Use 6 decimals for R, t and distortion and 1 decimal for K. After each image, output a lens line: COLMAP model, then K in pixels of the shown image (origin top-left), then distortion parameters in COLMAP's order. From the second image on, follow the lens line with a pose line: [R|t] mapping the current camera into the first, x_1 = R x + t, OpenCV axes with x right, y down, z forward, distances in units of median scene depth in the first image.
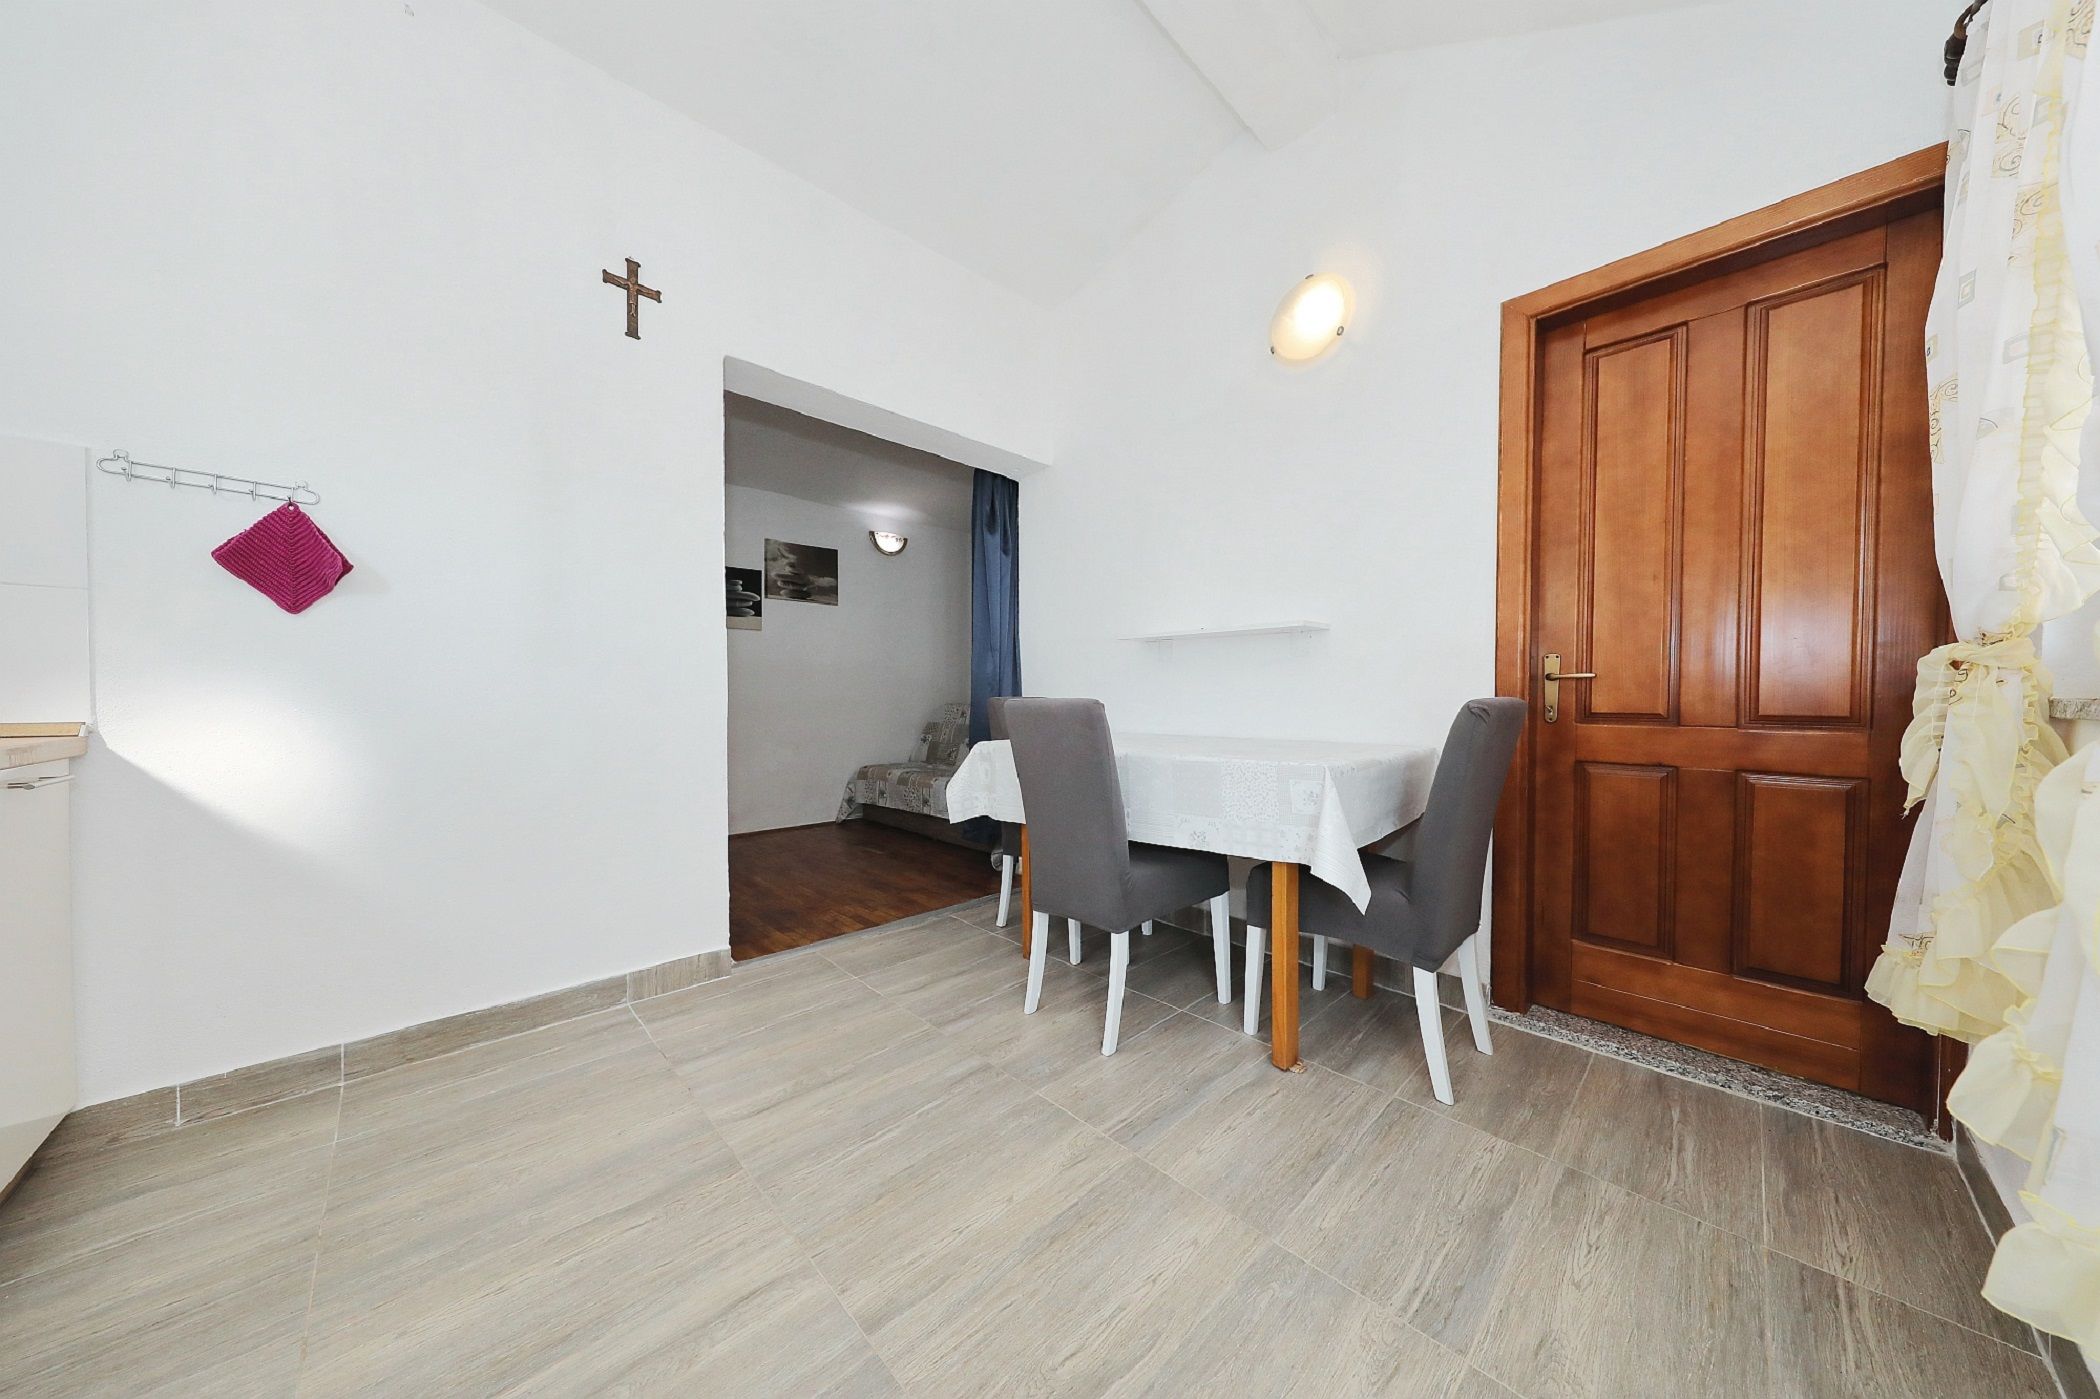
lens RADIAL K [[664.9, 0, 1059.9], [0, 664.9, 714.5], [0, 0, 1]] dist [-0.000067, -0.000181]
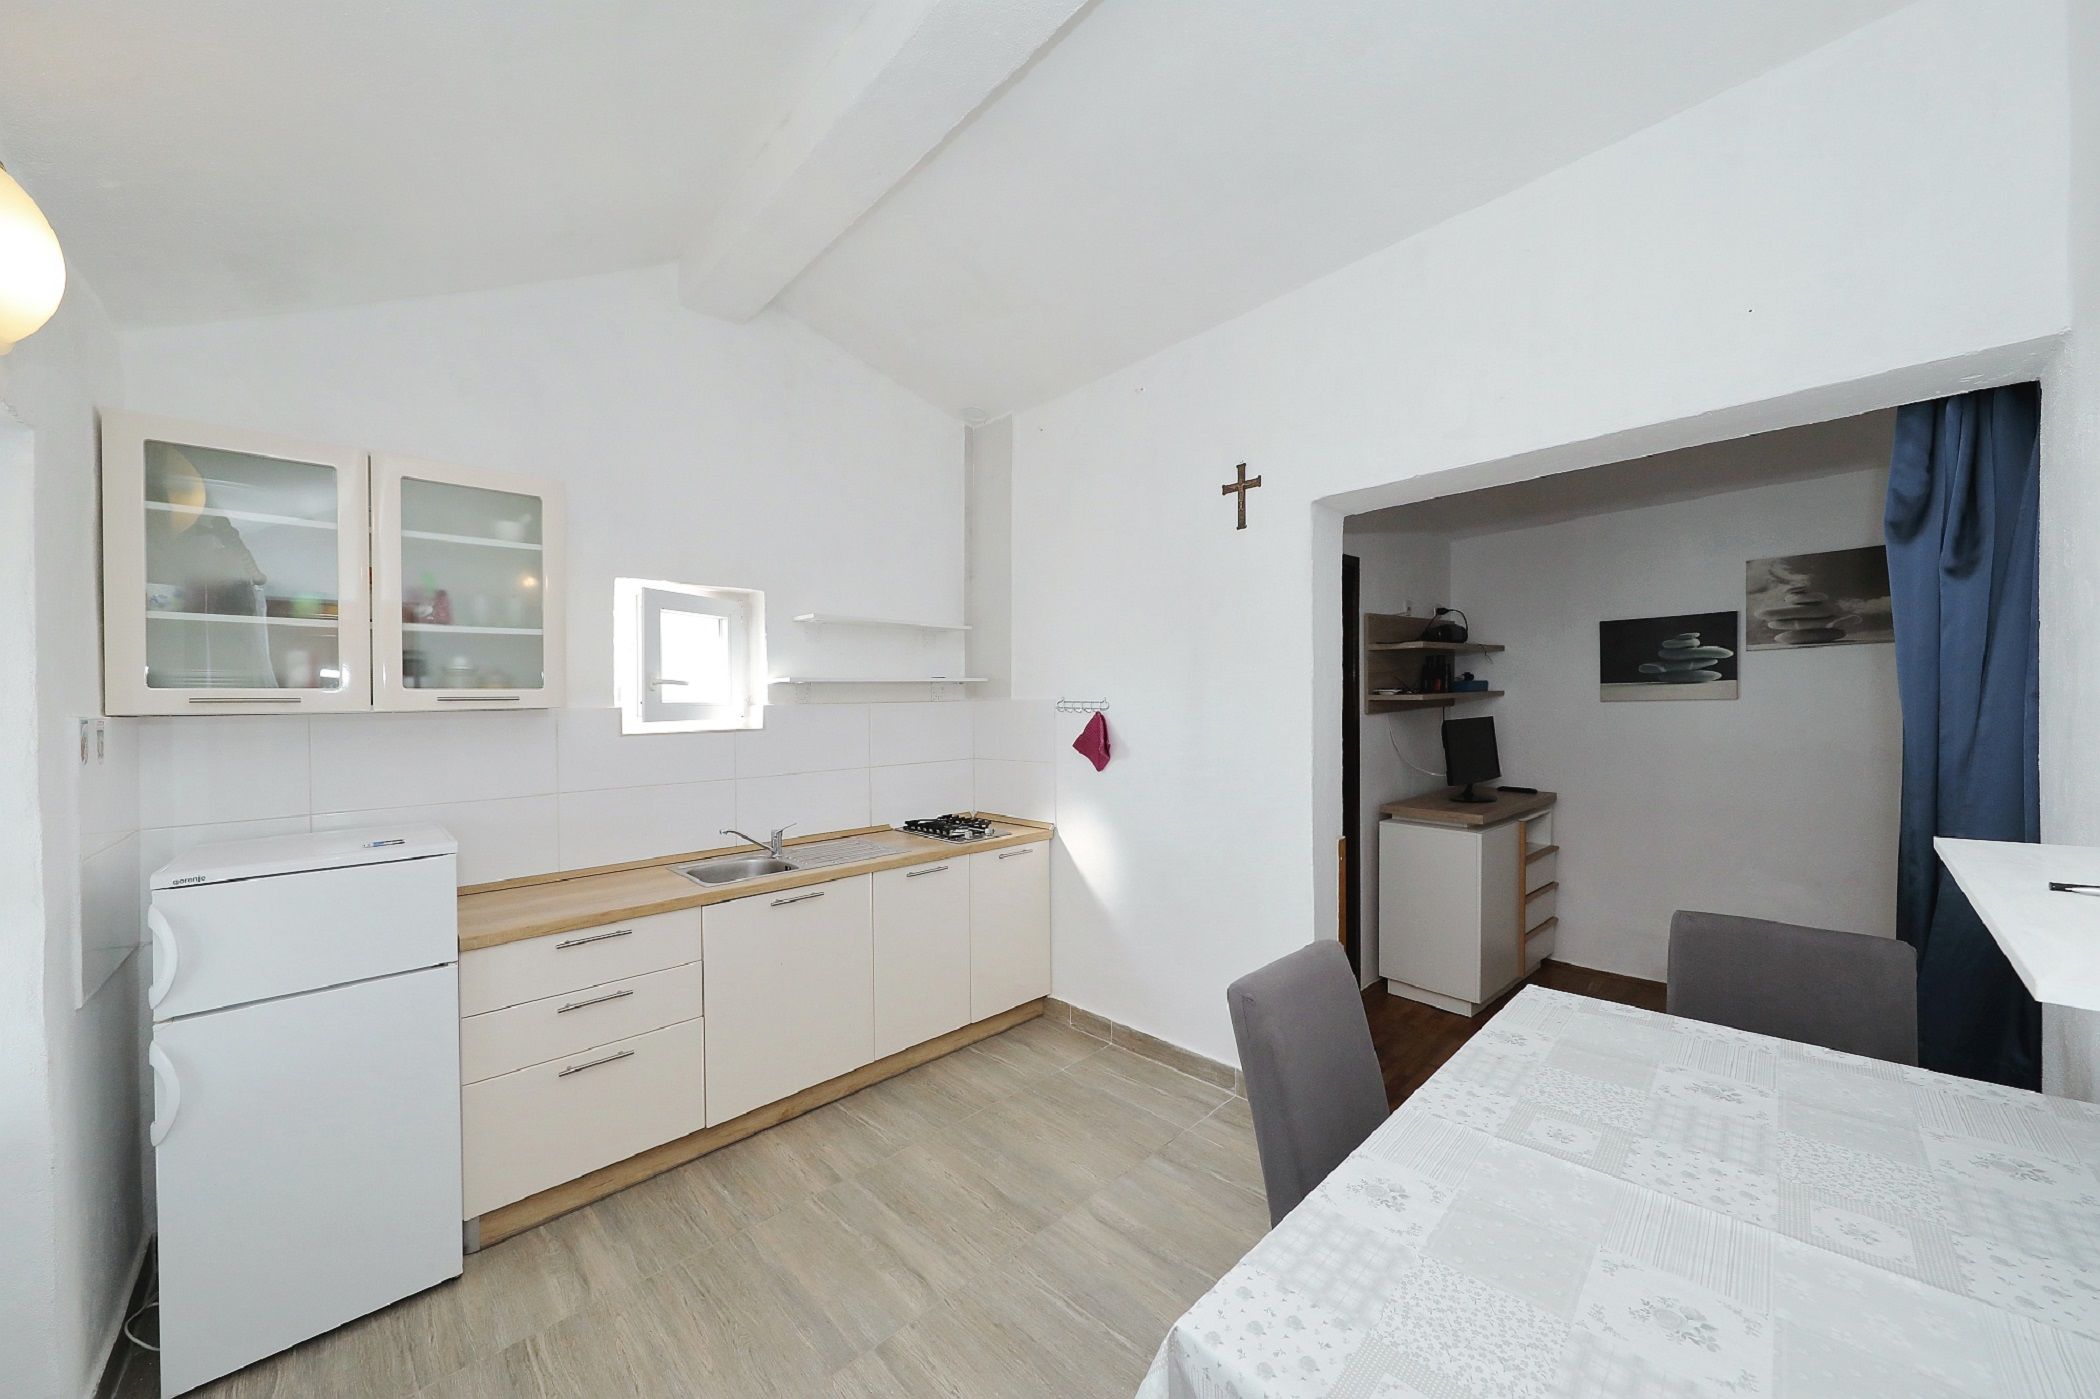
lens RADIAL K [[744.0, 0, 1053.5], [0, 744.0, 709.0], [0, 0, 1]] dist [0.000651, 0.000052]
pose [[-0.009631, 0.008393, -0.999918, 0.511022], [-0.004028, 0.999956, 0.008432, -0.198416], [0.999946, 0.004109, -0.009597, 0.520418]]
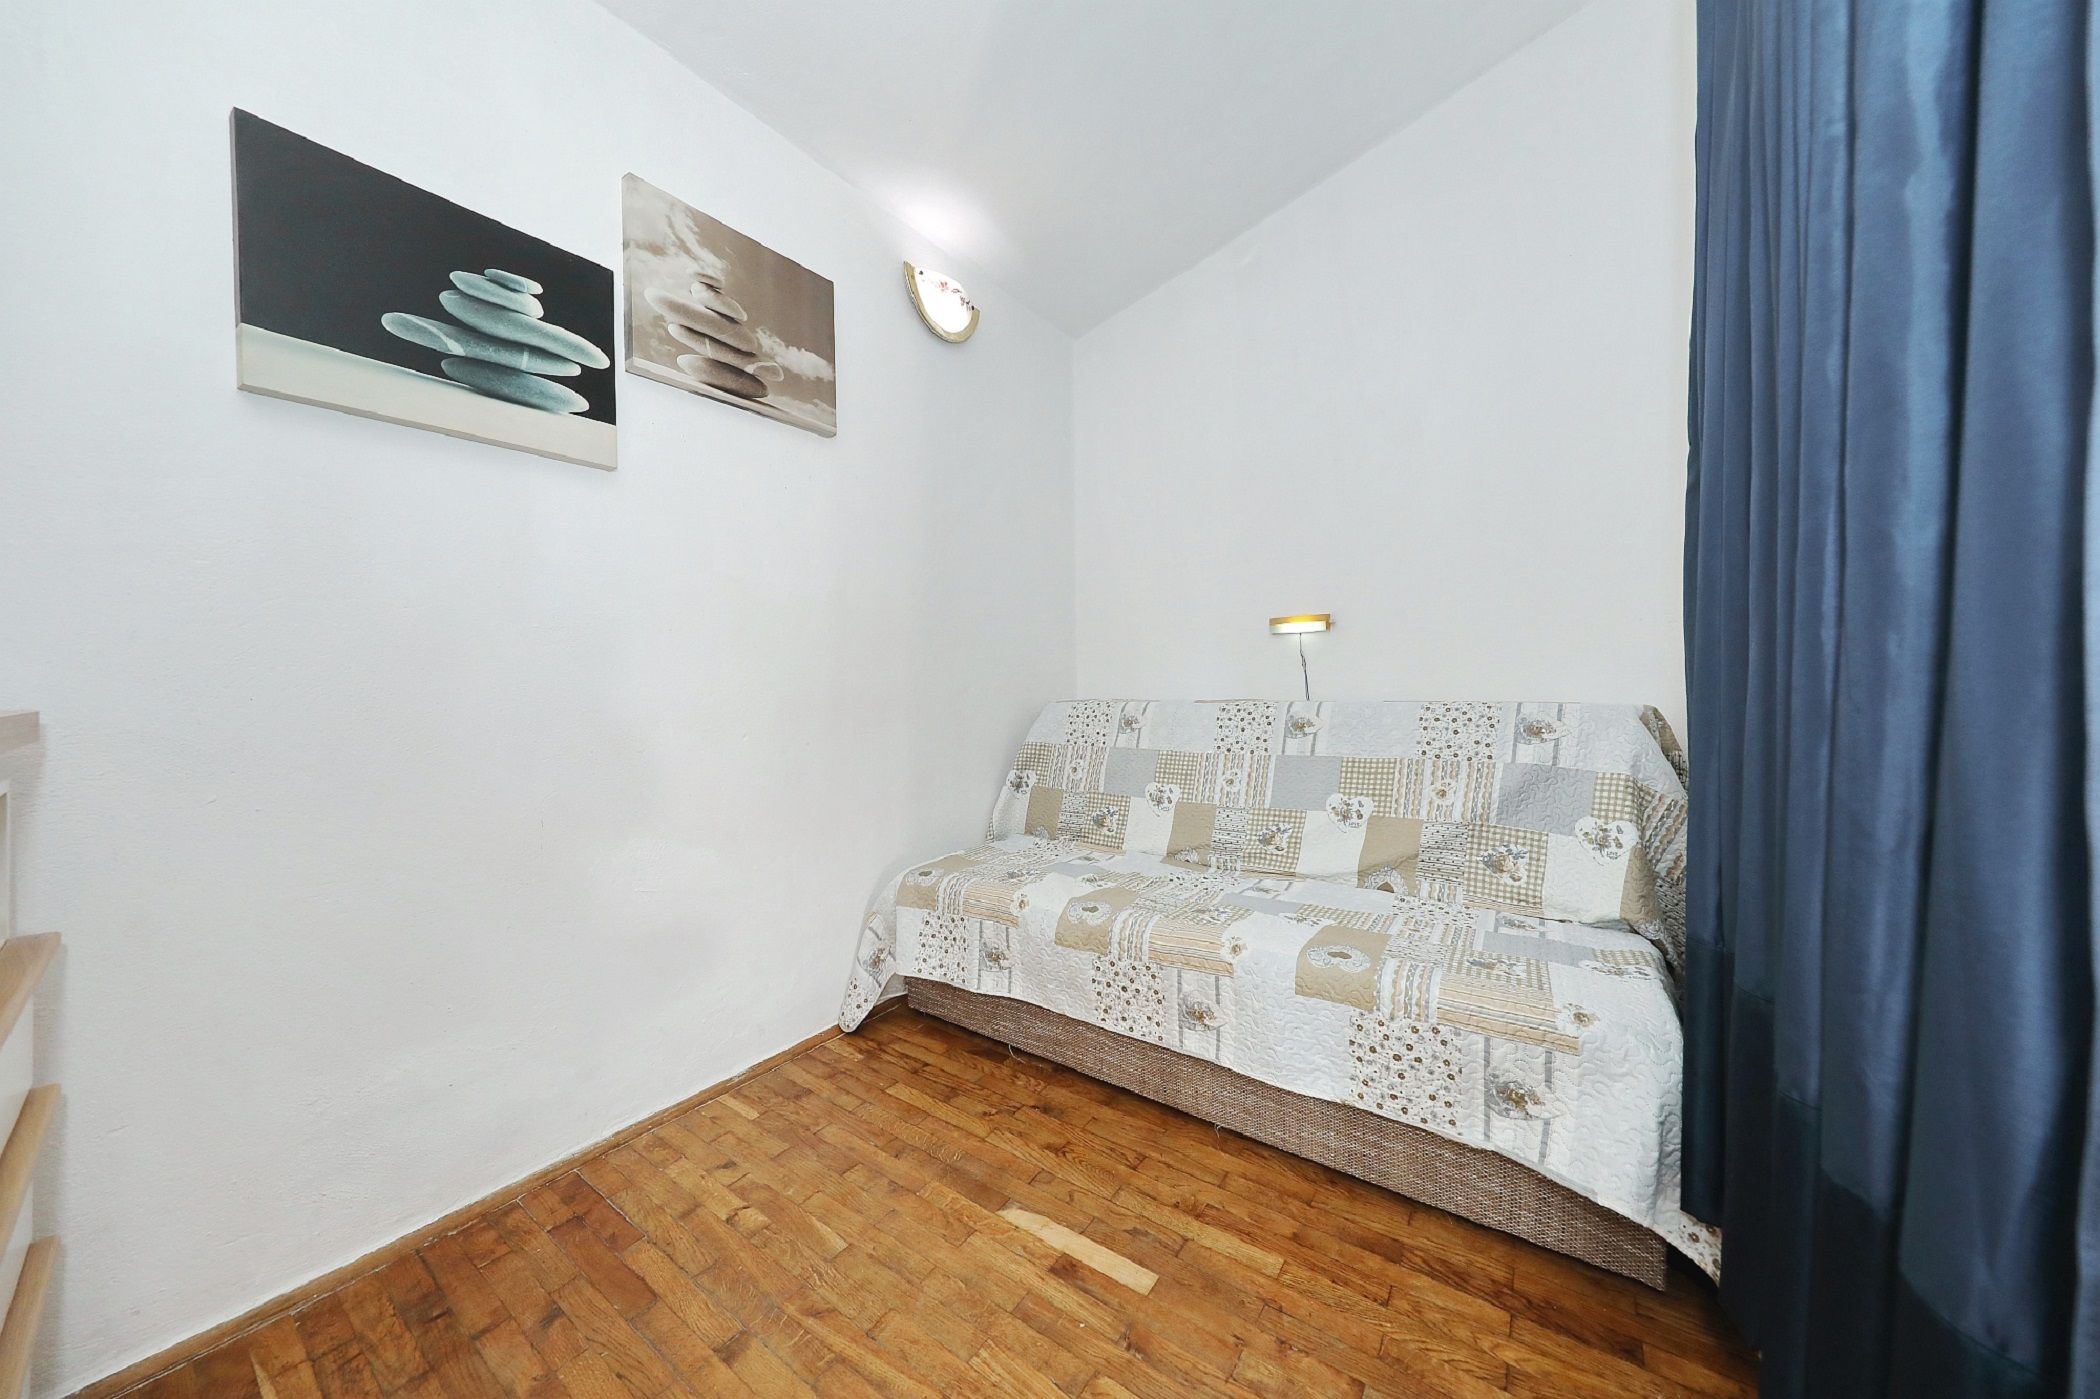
lens RADIAL K [[703.4, 0, 1060.5], [0, 703.4, 707.2], [0, 0, 1]] dist [0.003482, -0.000624]
pose [[0.982857, -0.008233, 0.184186, -0.505477], [0.007254, 0.999956, 0.005990, -0.028477], [-0.184227, -0.004551, 0.982873, 1.055798]]
